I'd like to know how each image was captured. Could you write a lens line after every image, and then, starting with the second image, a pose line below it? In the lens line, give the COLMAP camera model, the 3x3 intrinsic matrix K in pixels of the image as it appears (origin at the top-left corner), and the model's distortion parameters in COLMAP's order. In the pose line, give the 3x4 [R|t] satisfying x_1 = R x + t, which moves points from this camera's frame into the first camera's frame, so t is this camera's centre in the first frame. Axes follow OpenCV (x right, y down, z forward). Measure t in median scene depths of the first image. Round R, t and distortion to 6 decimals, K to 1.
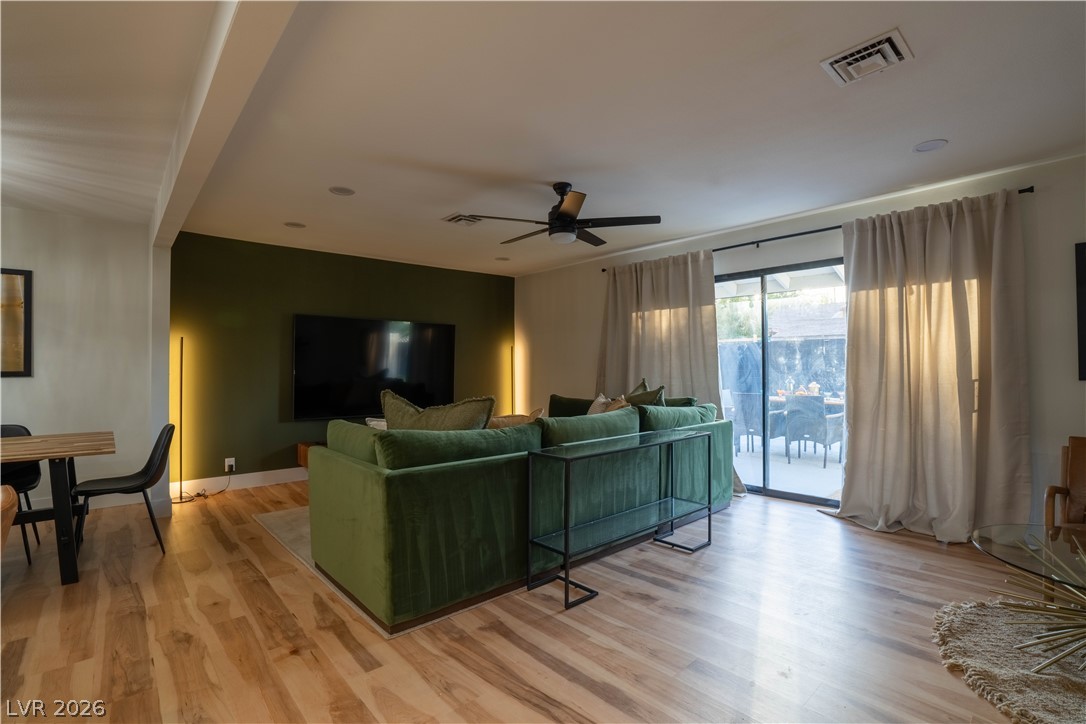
lens RADIAL K [[497.9, 0, 543.0], [0, 497.9, 362.0], [0, 0, 1]] dist [-0.054196, 0.021181]
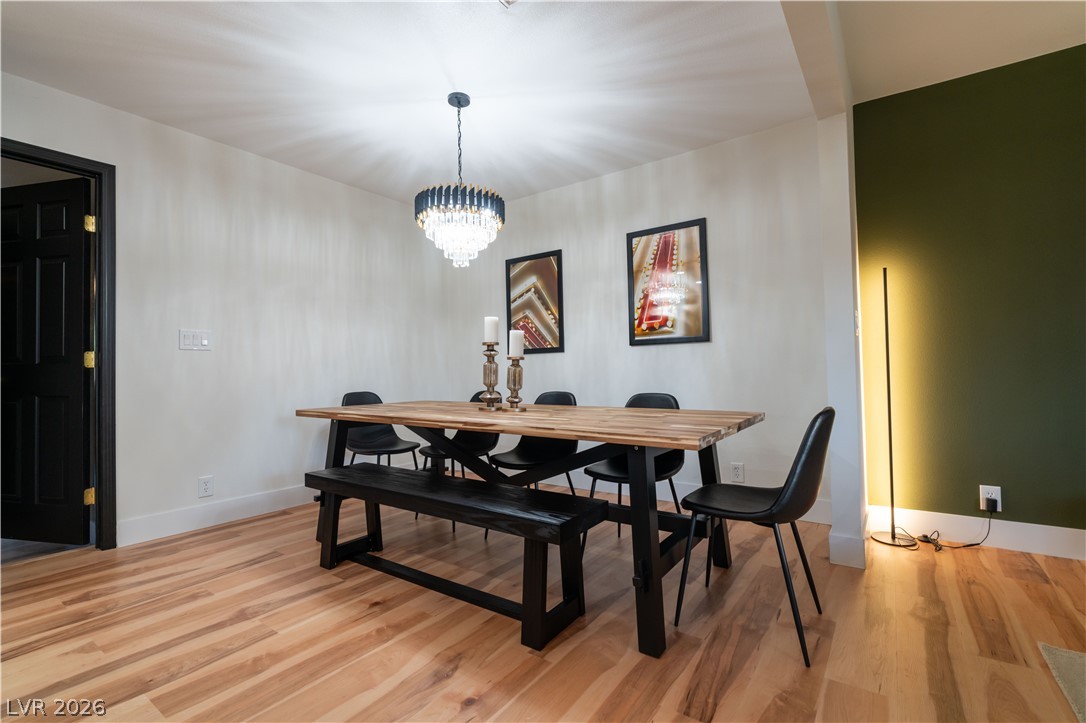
lens RADIAL K [[488.2, 0, 543.0], [0, 488.2, 361.5], [0, 0, 1]] dist [0.003298, 0.000027]
pose [[0.217455, -0.020457, -0.975856, -0.287325], [0.034684, 0.999311, -0.013220, 0.067524], [0.975454, -0.030972, 0.218015, 0.527751]]
